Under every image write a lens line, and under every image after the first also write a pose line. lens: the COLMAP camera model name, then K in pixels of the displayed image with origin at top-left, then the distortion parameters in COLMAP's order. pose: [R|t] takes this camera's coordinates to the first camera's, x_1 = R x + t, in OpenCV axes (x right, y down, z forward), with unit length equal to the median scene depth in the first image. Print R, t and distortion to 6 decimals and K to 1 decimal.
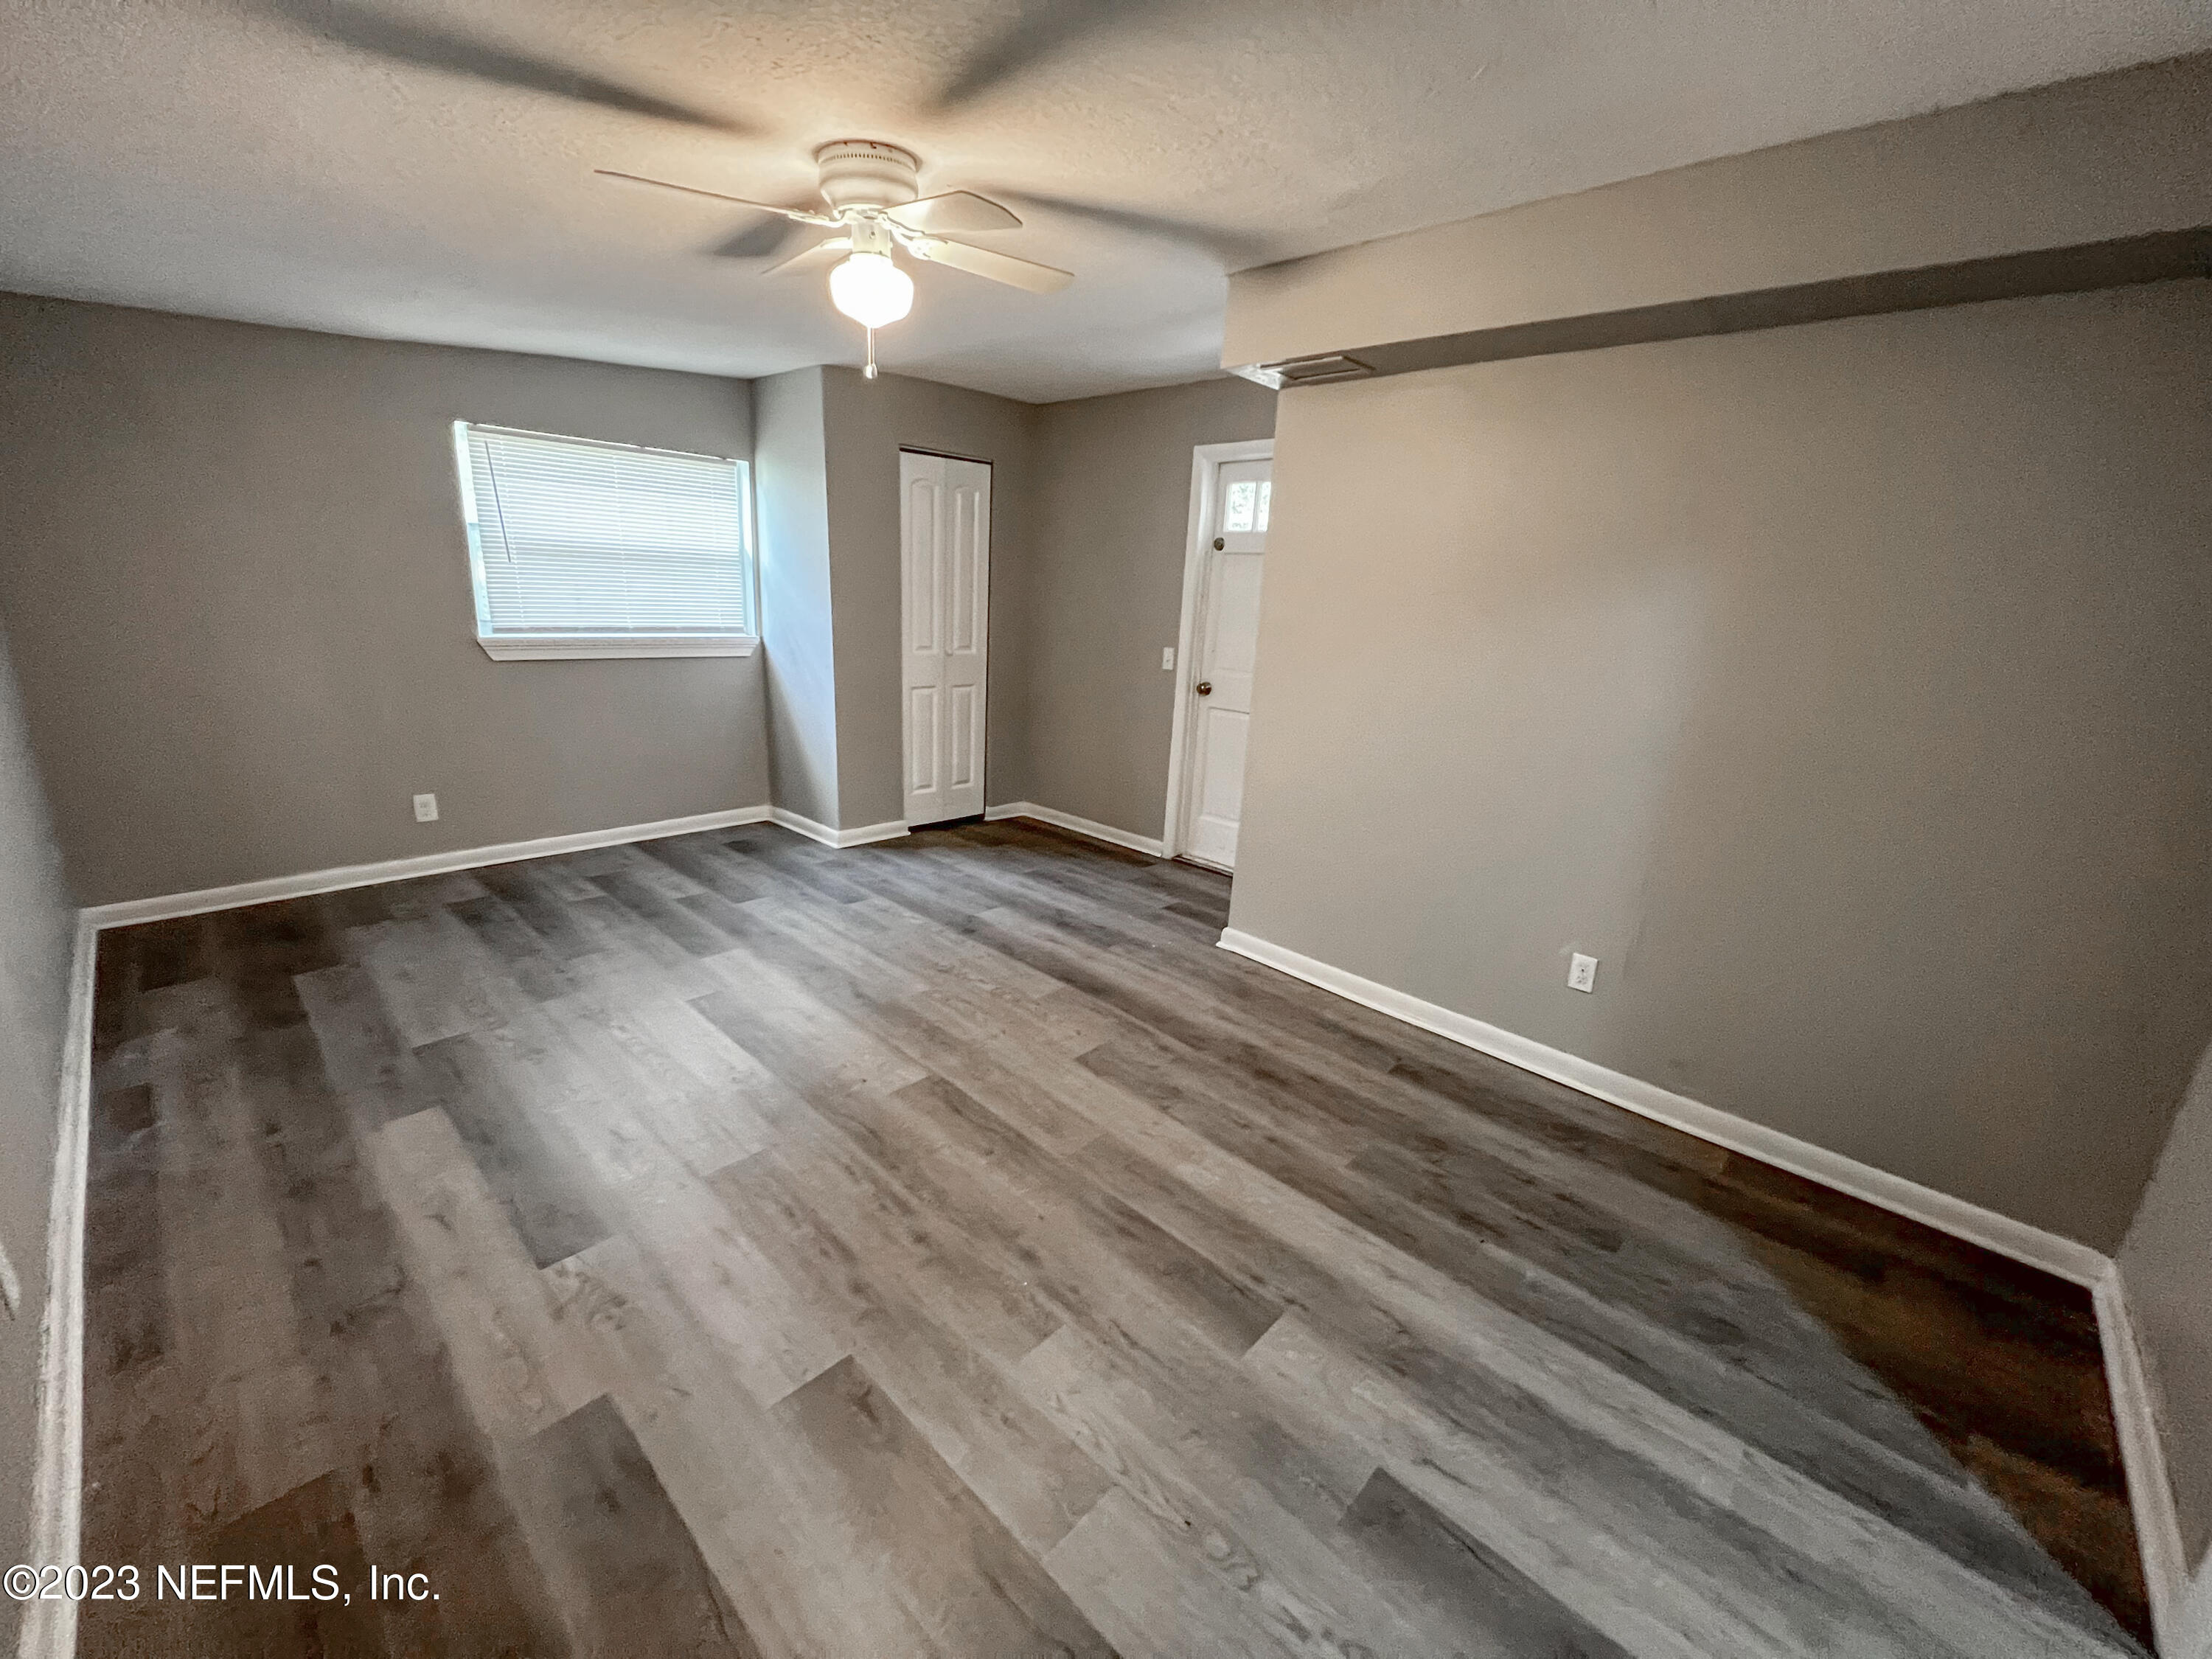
lens RADIAL K [[888.0, 0, 1102.2], [0, 888.0, 829.6], [0, 0, 1]] dist [-0.002007, -0.000765]
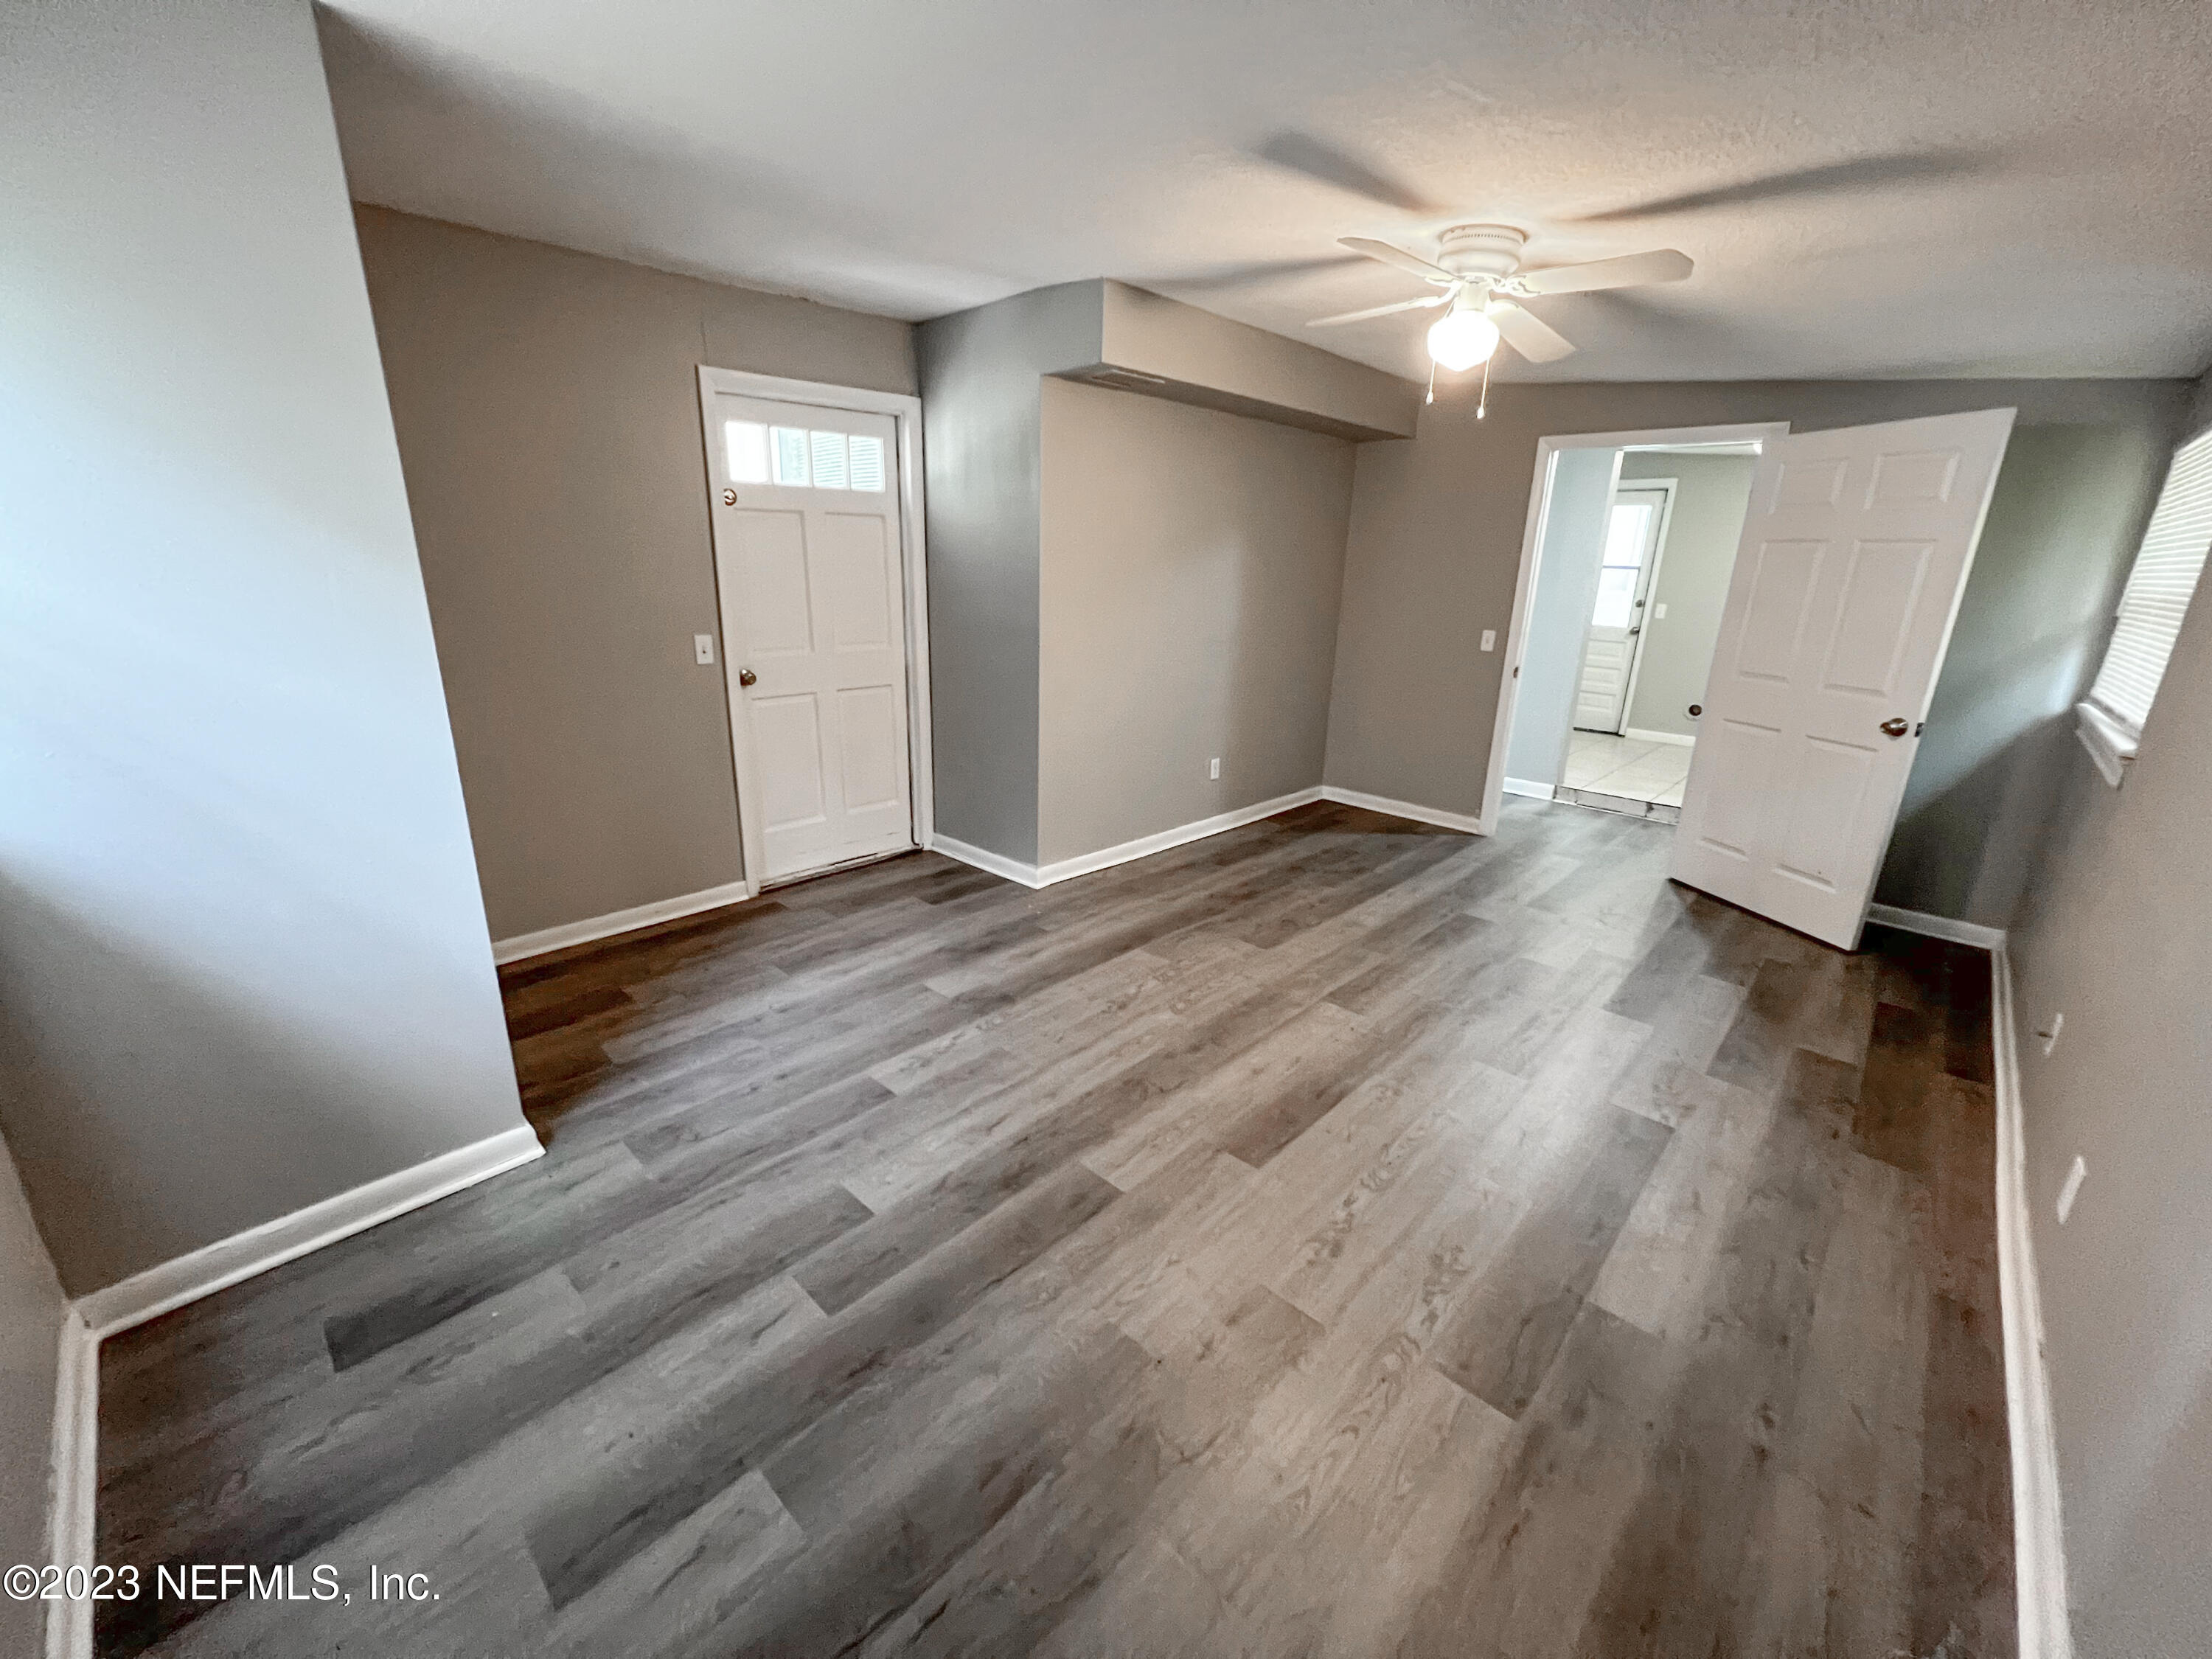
lens RADIAL K [[888.0, 0, 1100.6], [0, 888.0, 829.4], [0, 0, 1]] dist [-0.002007, -0.000765]
pose [[0.003856, -0.342888, 0.939368, -1.029836], [0.248662, 0.910198, 0.331219, -0.328720], [-0.968583, 0.232308, 0.088773, 0.961485]]
